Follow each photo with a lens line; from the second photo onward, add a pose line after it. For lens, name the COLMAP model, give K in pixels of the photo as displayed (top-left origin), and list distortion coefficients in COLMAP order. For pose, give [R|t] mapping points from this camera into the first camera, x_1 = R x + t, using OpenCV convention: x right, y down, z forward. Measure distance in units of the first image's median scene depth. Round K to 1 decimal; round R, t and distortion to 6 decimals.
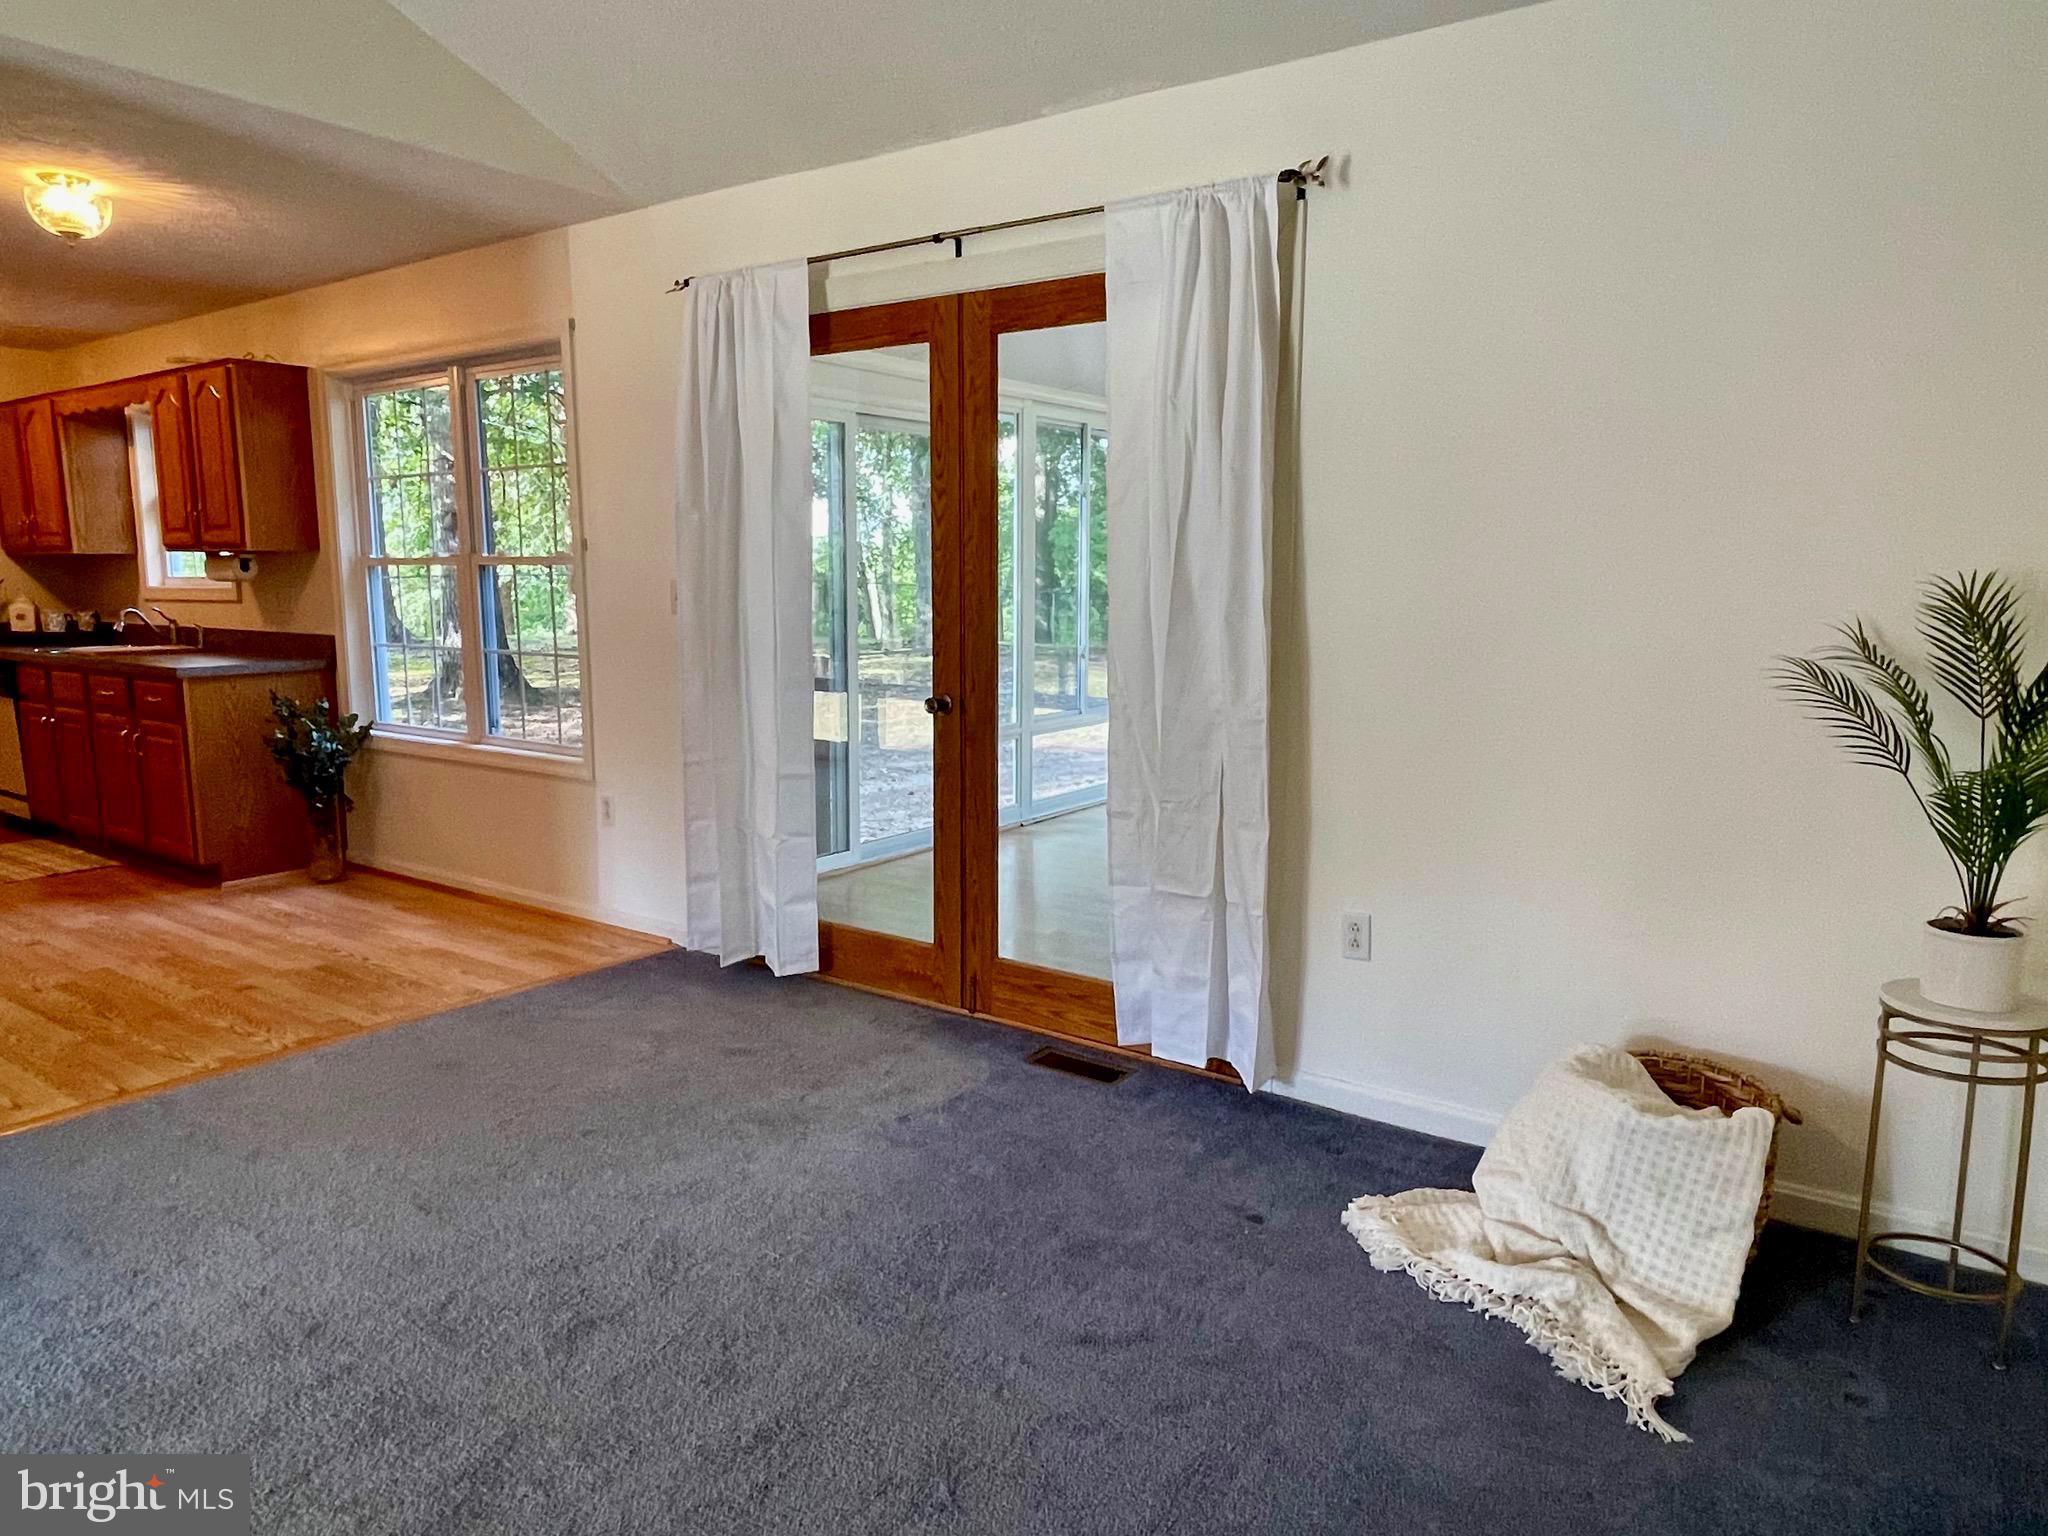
lens RADIAL K [[1364.6, 0, 1024.0], [0, 1364.6, 768.0], [0, 0, 1]] dist [-0.005796, -0.001824]
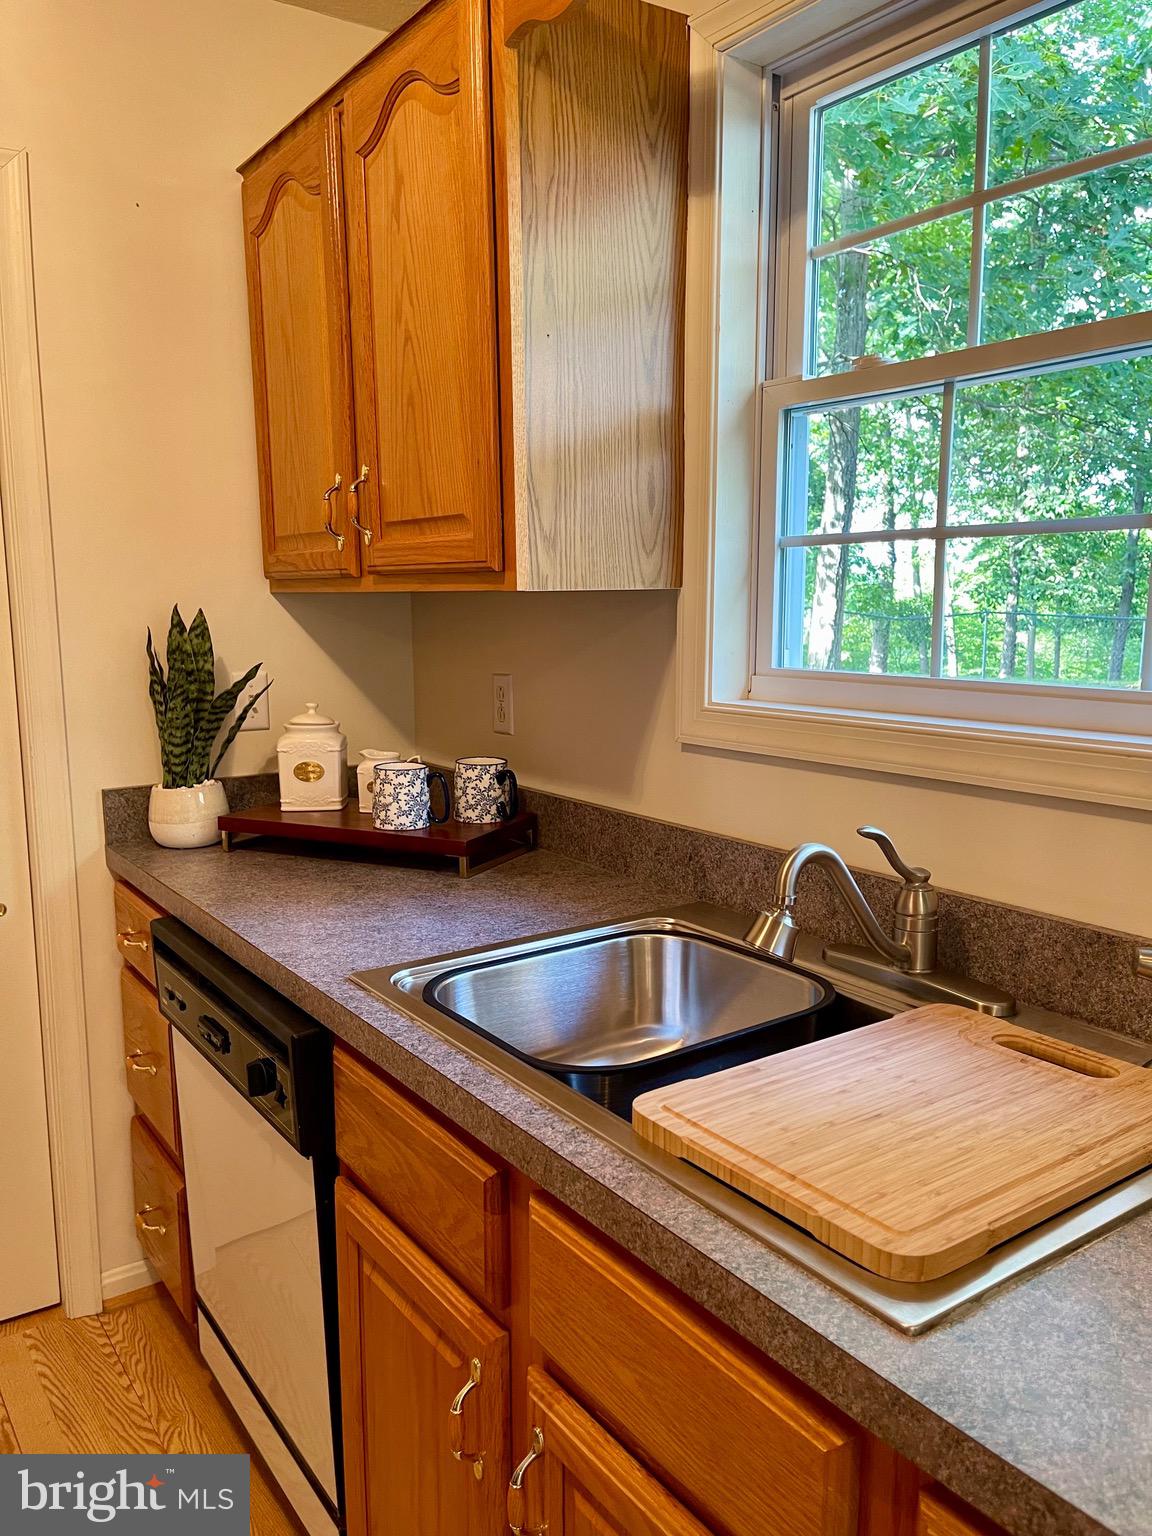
lens RADIAL K [[1178.1, 0, 565.8], [0, 1178.1, 776.4], [0, 0, 1]] dist [0.027457, -0.003579]
pose [[0.944231, 0.048059, -0.325758, -0.616514], [-0.045531, 0.998844, 0.015383, -0.125592], [0.326121, 0.000308, 0.945328, 0.786834]]
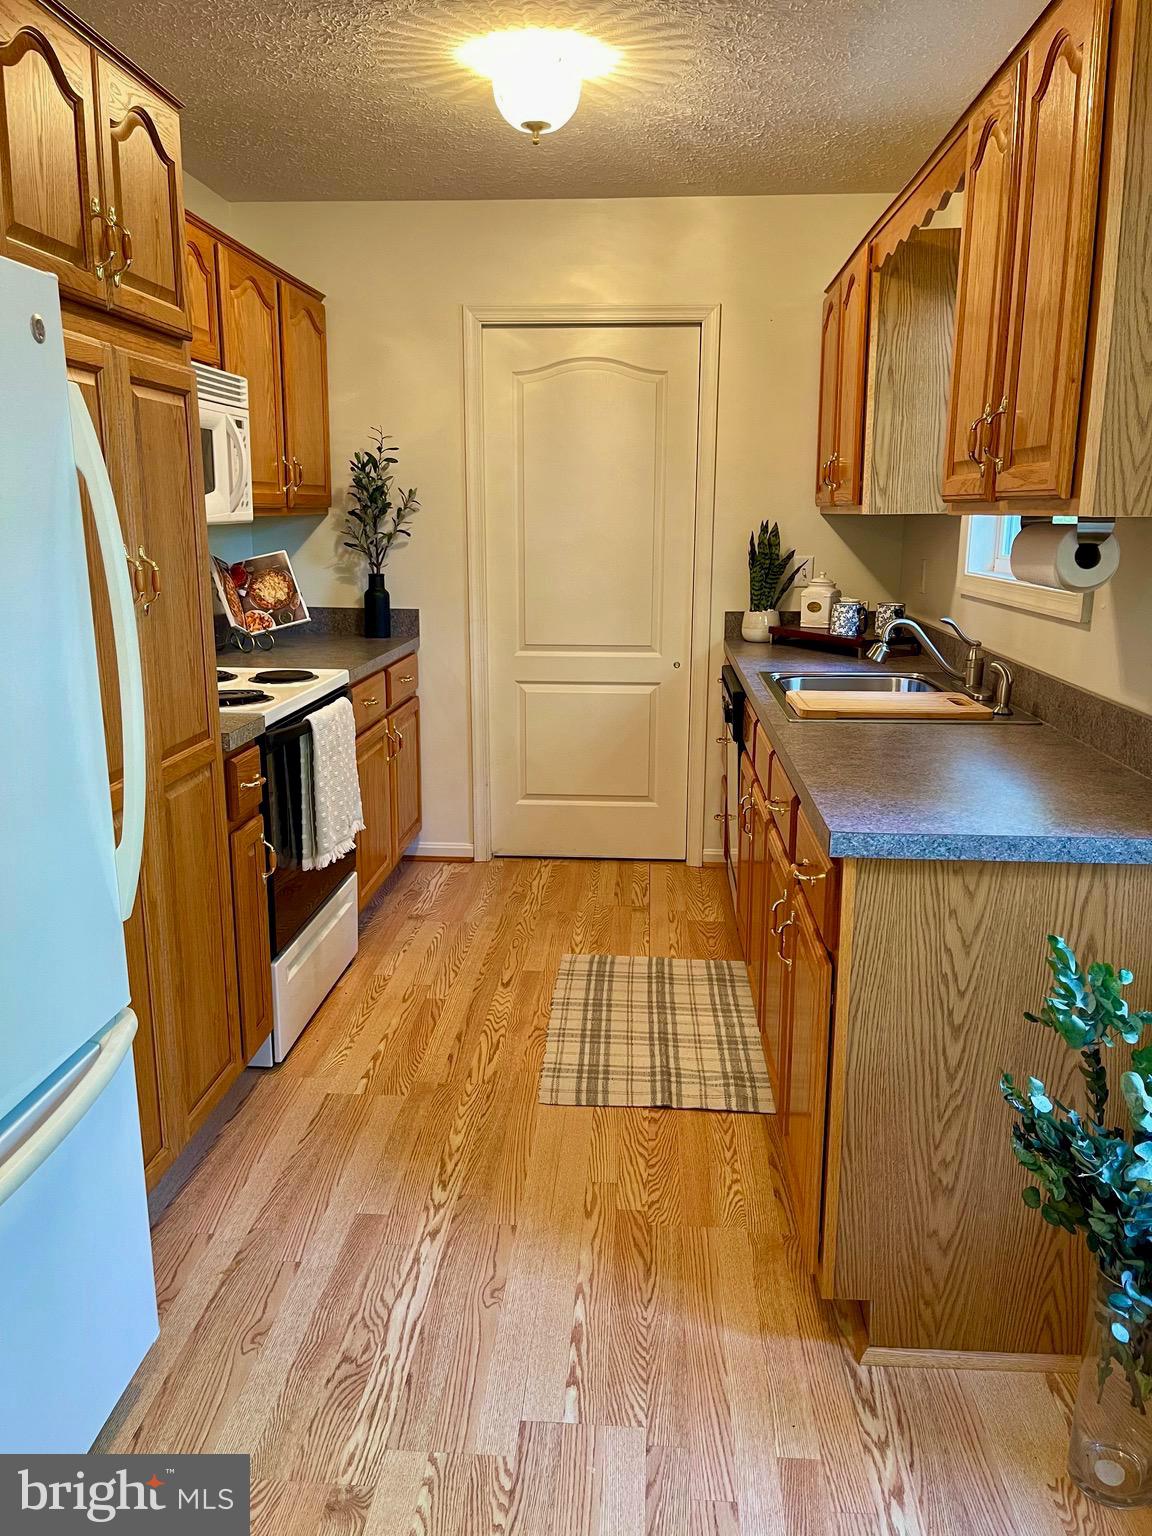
lens RADIAL K [[1178.1, 0, 565.8], [0, 1178.1, 776.4], [0, 0, 1]] dist [0.027457, -0.003579]
pose [[0.527067, 0.188844, -0.828576, -0.317571], [-0.126438, 0.981572, 0.143284, -0.103422], [0.840365, 0.029243, 0.541231, 0.617373]]
